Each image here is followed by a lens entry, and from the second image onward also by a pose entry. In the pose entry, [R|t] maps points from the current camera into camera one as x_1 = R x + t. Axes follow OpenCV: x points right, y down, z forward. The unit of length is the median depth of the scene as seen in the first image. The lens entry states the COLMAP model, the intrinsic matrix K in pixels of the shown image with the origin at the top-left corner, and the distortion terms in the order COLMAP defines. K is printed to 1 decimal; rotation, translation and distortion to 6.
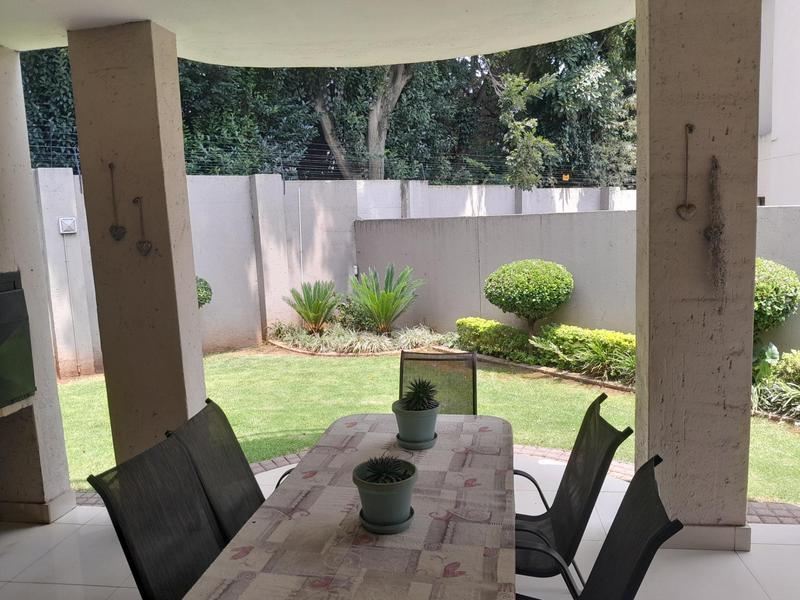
lens RADIAL K [[628.4, 0, 406.3], [0, 628.4, 294.2], [0, 0, 1]] dist [0.062924, -0.148263]
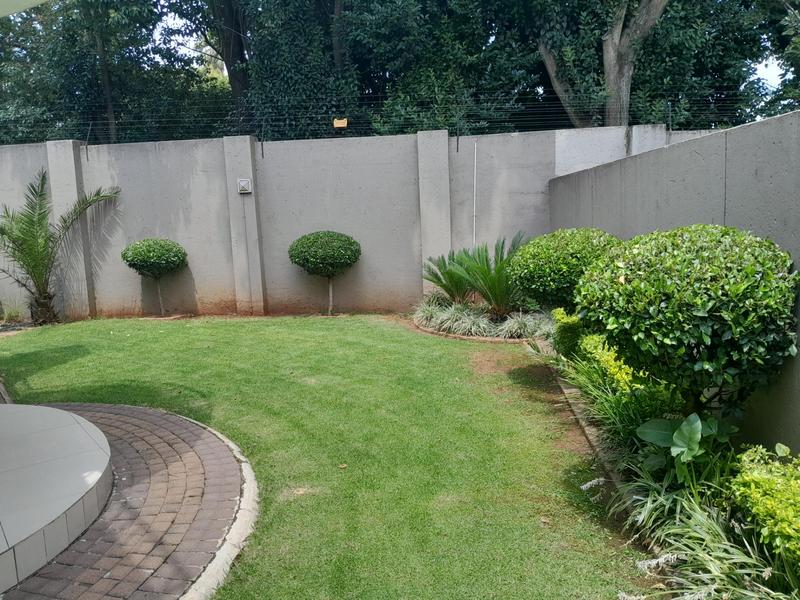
lens RADIAL K [[628.4, 0, 406.3], [0, 628.4, 294.2], [0, 0, 1]] dist [0.062924, -0.148263]
pose [[0.727244, 0.103480, -0.678534, 0.370884], [-0.073579, 0.994627, 0.072824, -0.014045], [0.682424, -0.003035, 0.730950, 0.268434]]
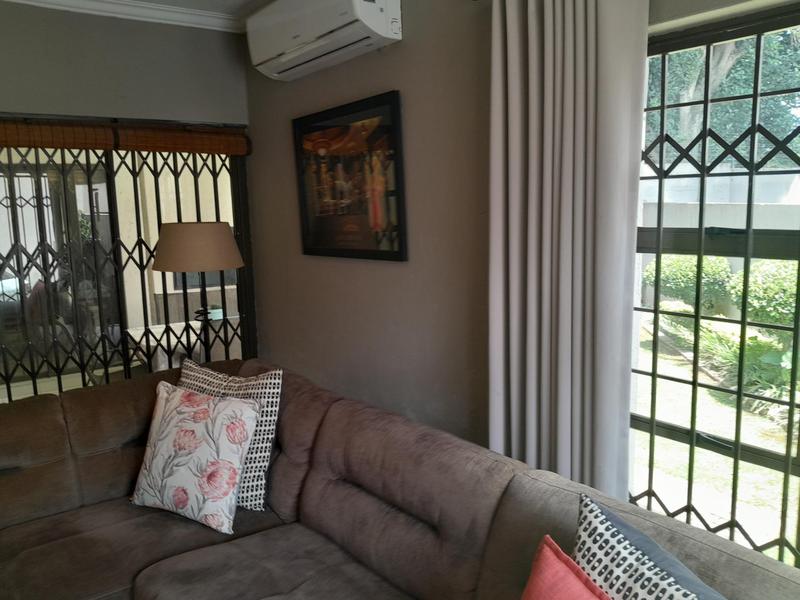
lens RADIAL K [[628.4, 0, 406.3], [0, 628.4, 294.2], [0, 0, 1]] dist [0.062924, -0.148263]
pose [[0.708588, 0.121725, -0.695044, 0.417099], [-0.092668, 0.992530, 0.079351, -0.012573], [0.699511, 0.008181, 0.714575, -0.050354]]
